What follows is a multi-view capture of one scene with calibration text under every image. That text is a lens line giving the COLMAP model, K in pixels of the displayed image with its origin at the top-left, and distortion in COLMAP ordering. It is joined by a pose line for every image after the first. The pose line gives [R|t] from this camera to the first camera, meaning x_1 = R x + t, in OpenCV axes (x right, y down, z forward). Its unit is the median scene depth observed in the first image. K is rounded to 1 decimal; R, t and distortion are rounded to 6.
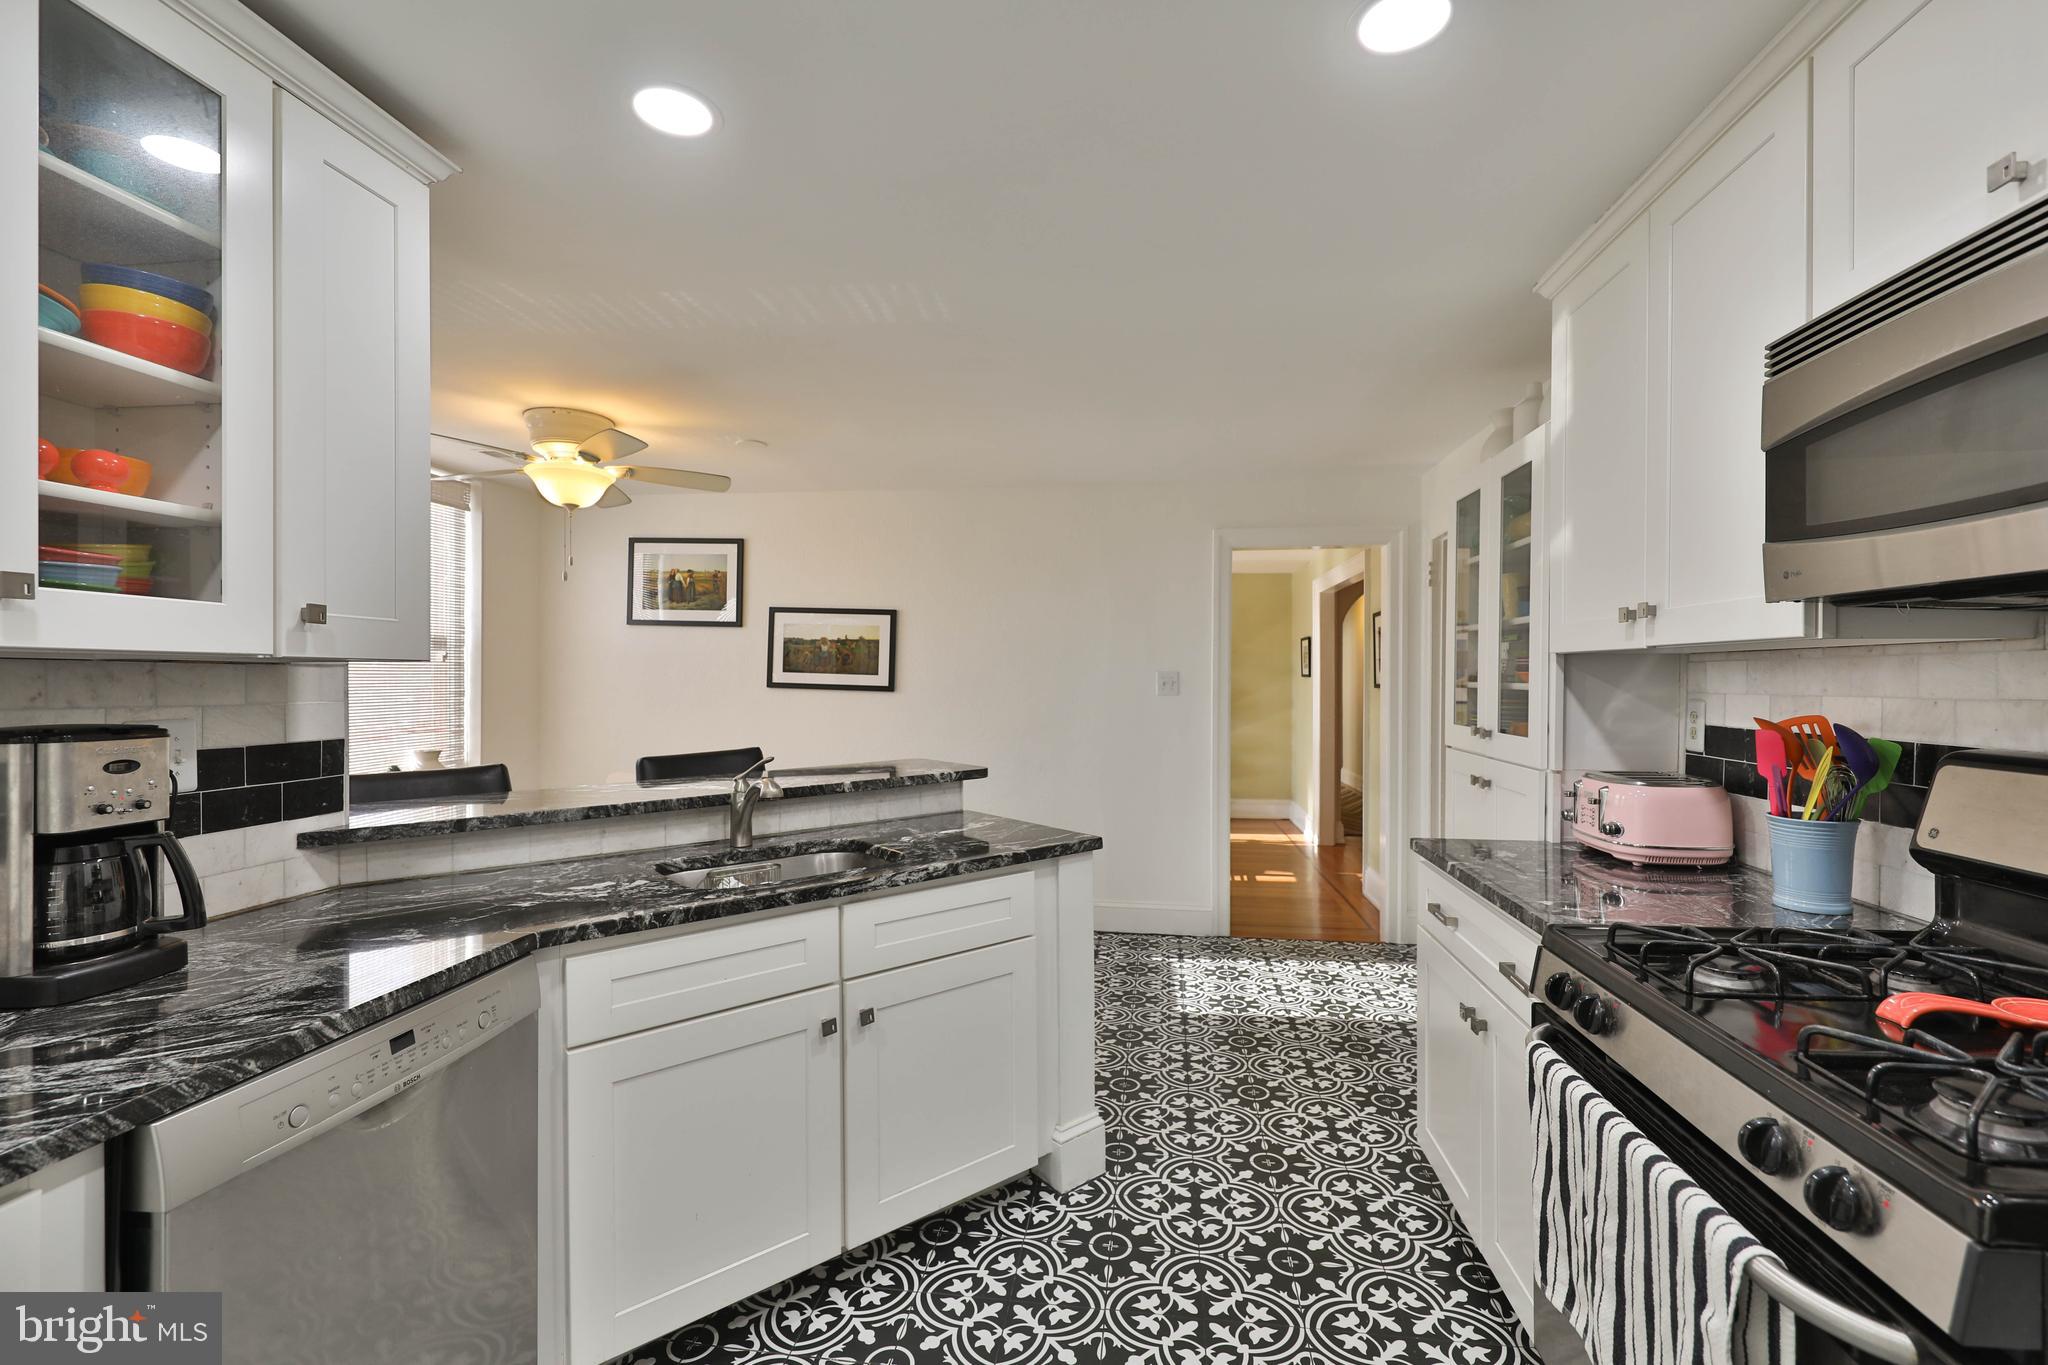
lens RADIAL K [[887.3, 0, 1025.4], [0, 887.3, 685.1], [0, 0, 1]] dist [0.003987, -0.001562]
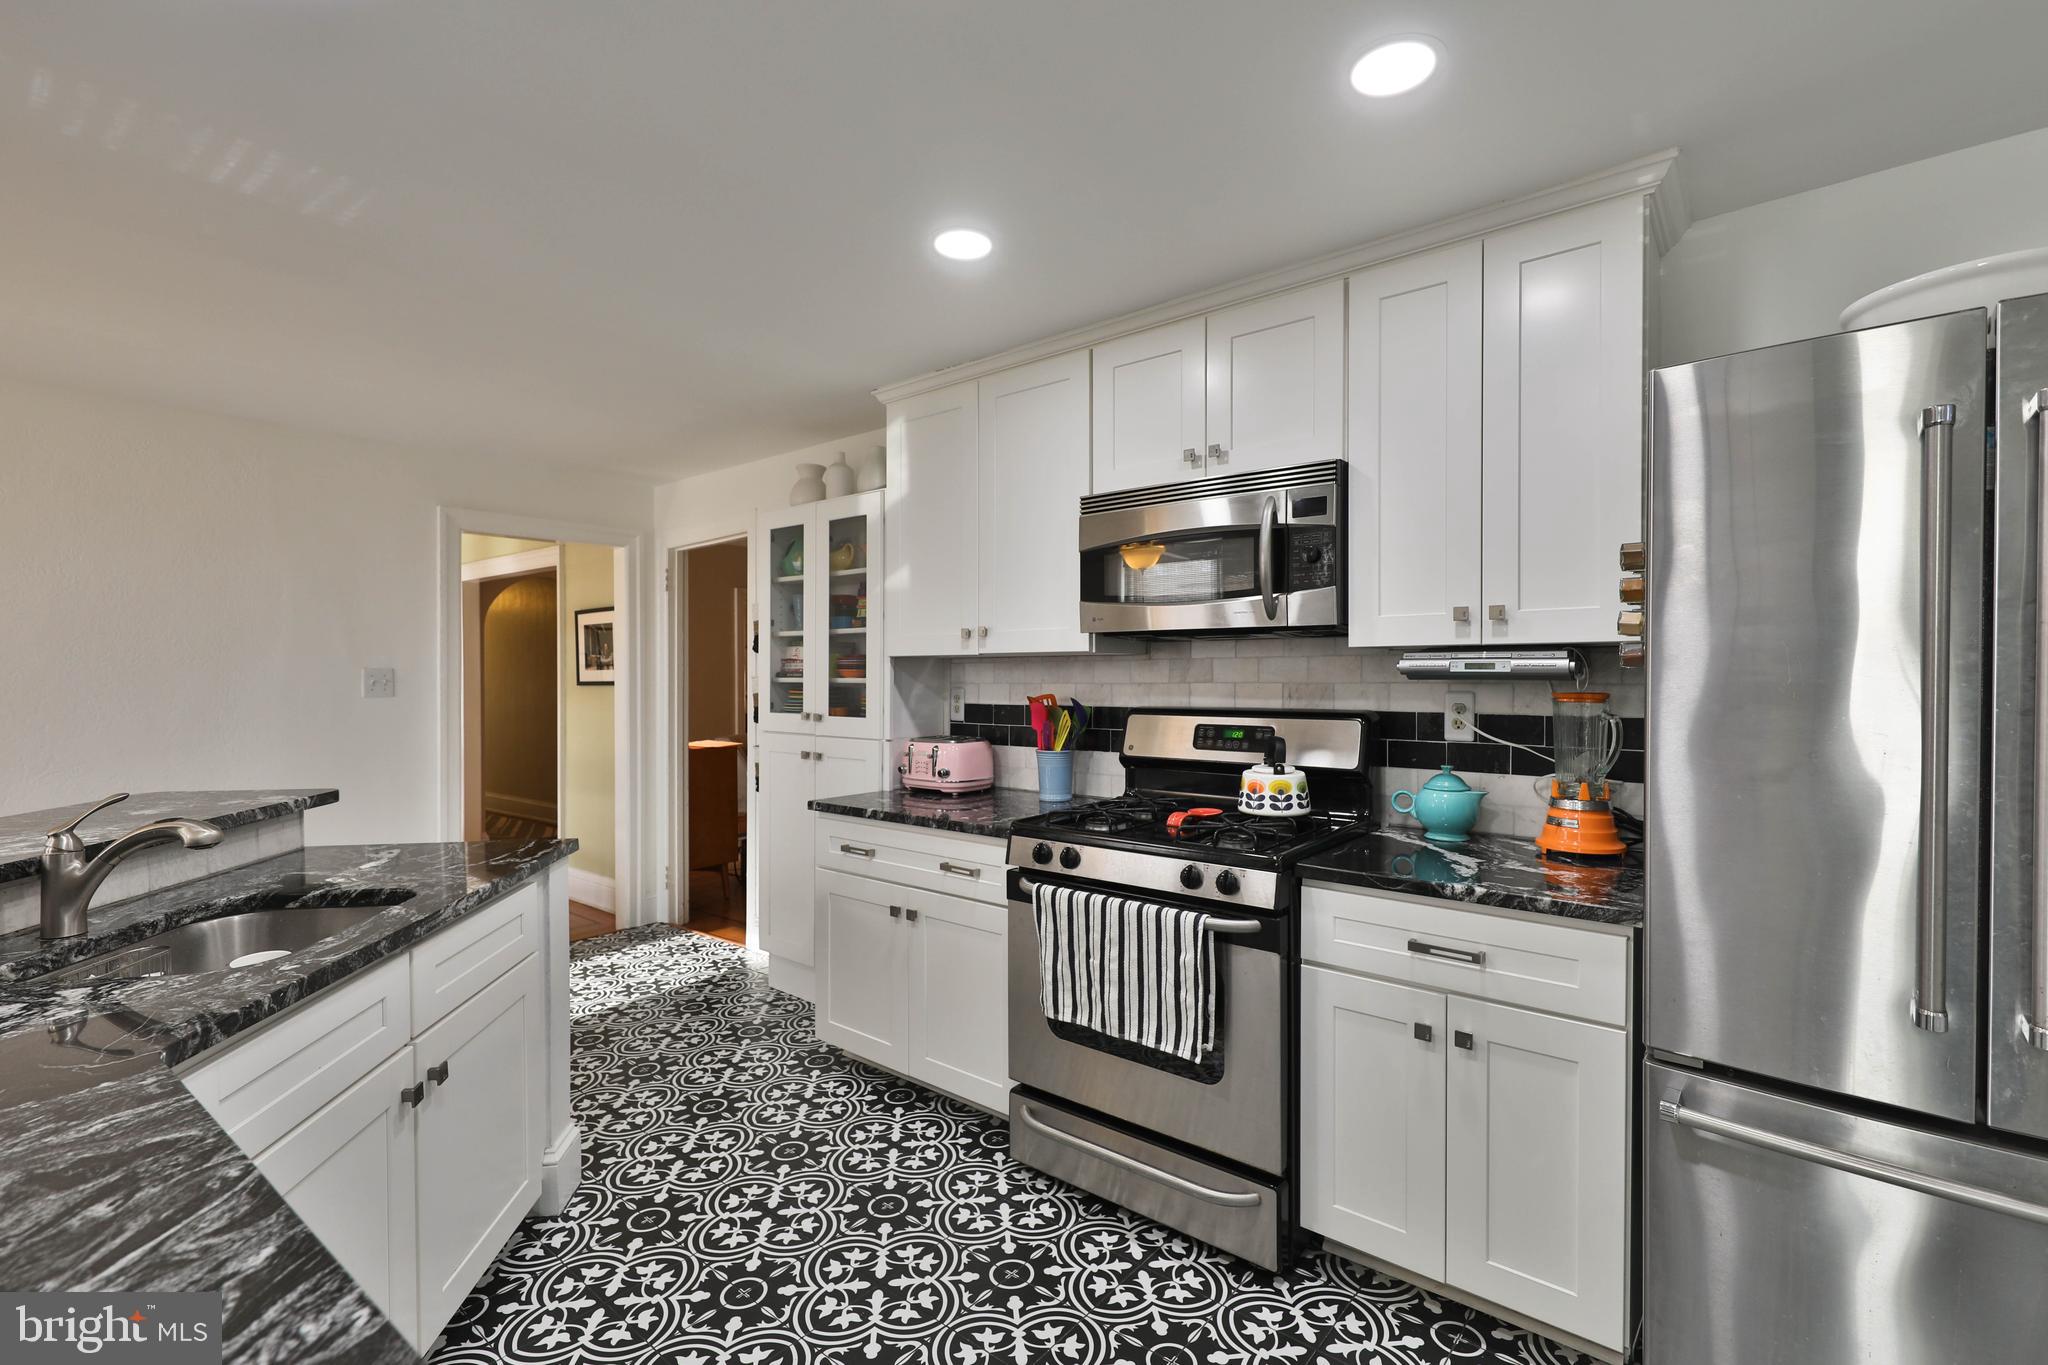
lens RADIAL K [[923.6, 0, 1035.5], [0, 923.6, 682.4], [0, 0, 1]] dist [0.016224, -0.000688]
pose [[0.525502, -0.010587, 0.850726, -0.583799], [0.010822, 0.999925, 0.005759, -0.000785], [-0.850723, 0.006180, 0.525577, 0.035314]]
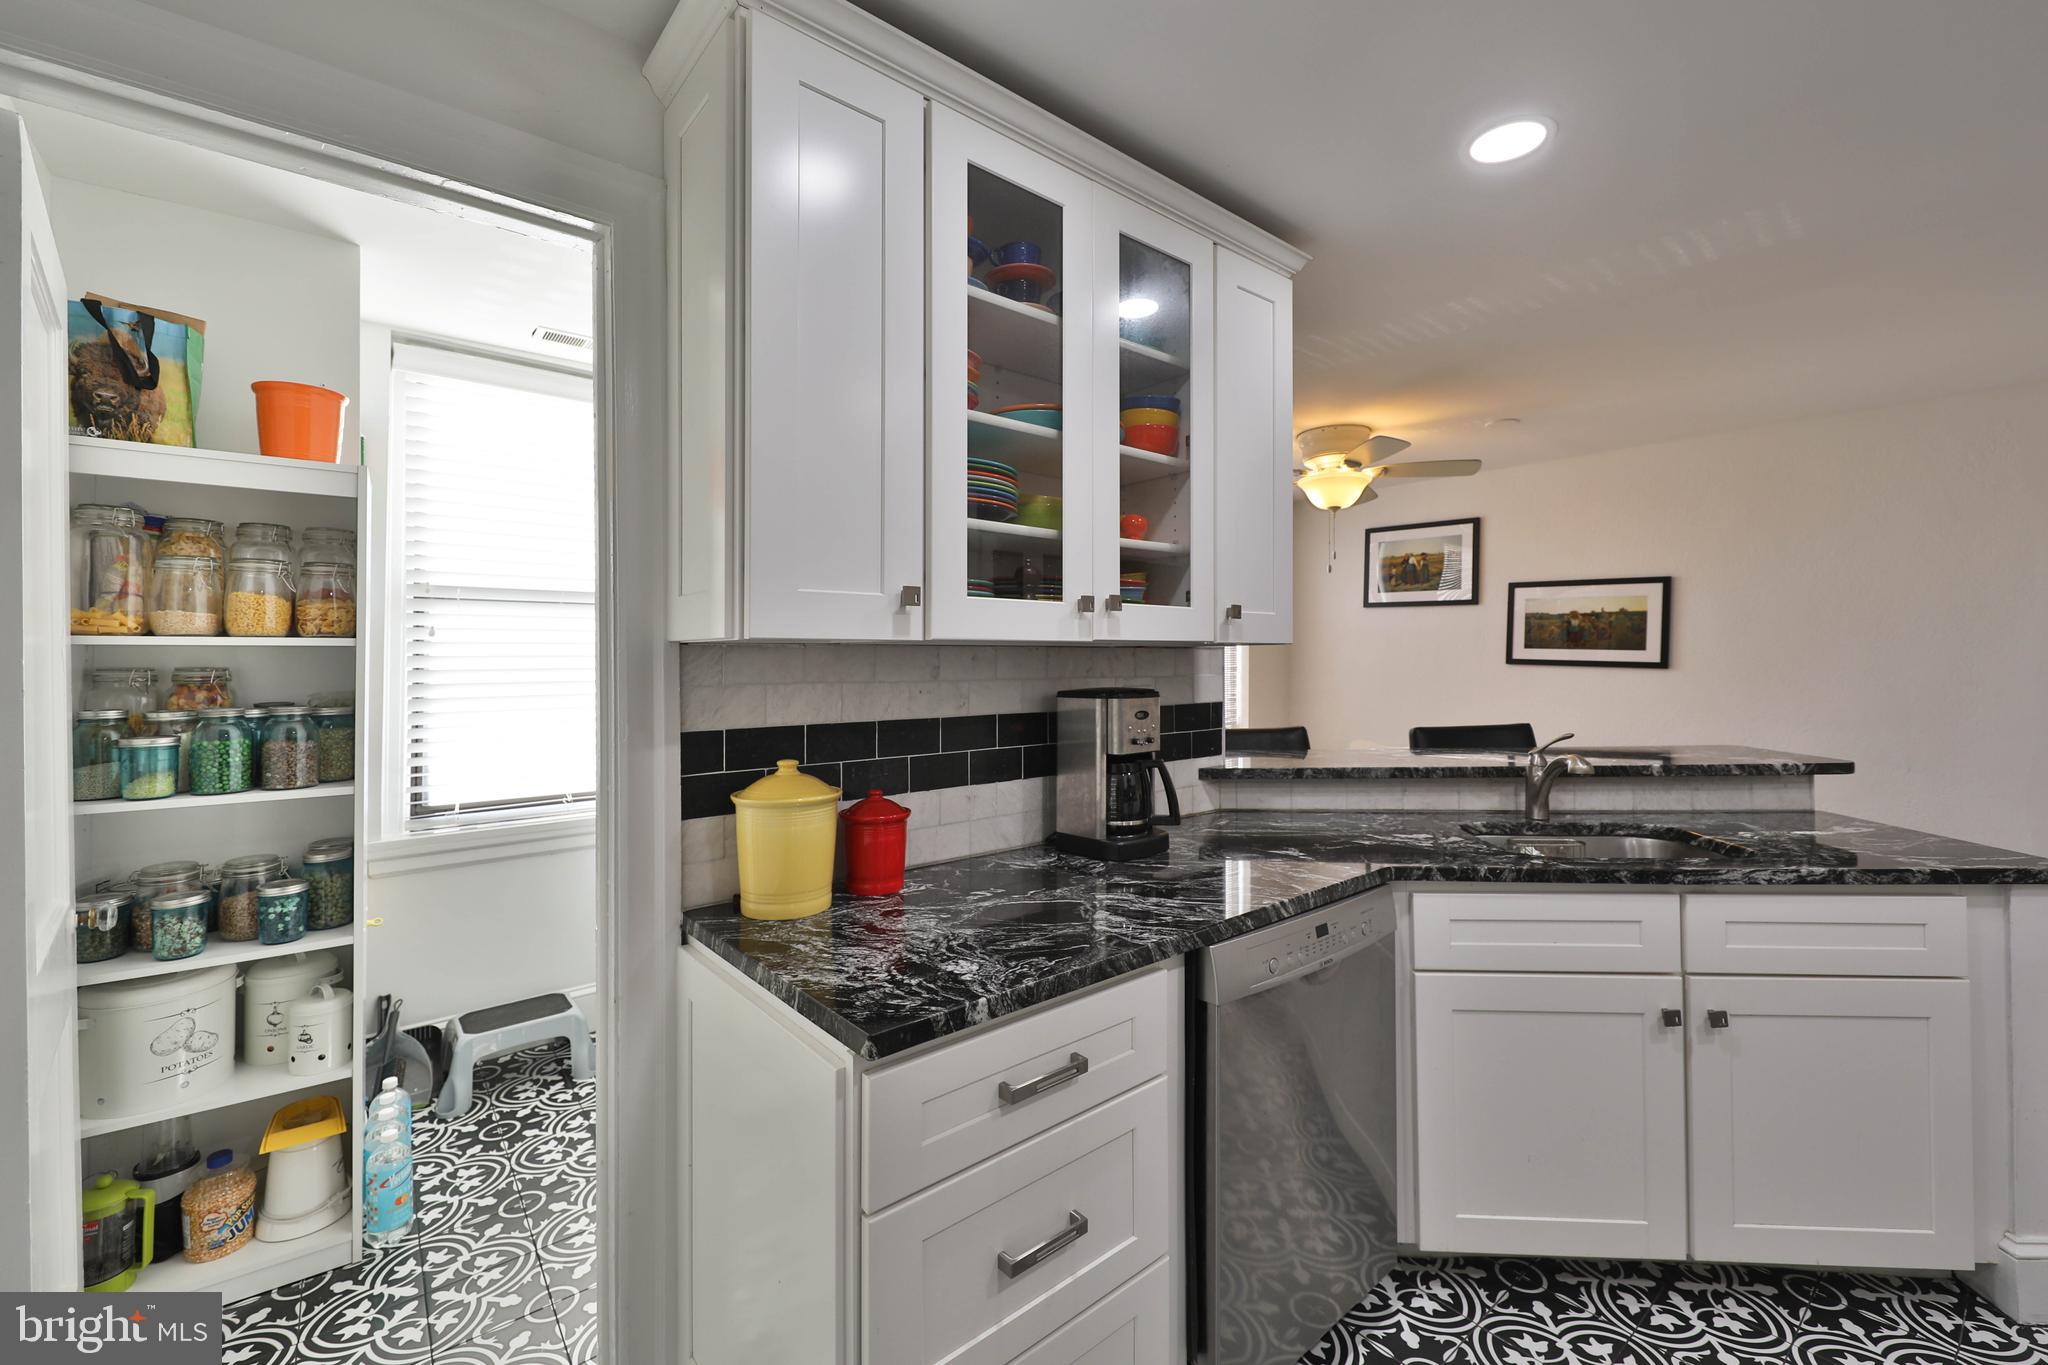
lens RADIAL K [[835.2, 0, 1015.9], [0, 835.2, 659.8], [0, 0, 1]] dist [0.003680, -0.003293]
pose [[0.724250, -0.004487, -0.689523, -0.097881], [0.002663, 0.999990, -0.003710, -0.000360], [0.689533, 0.000851, 0.724254, -0.128195]]
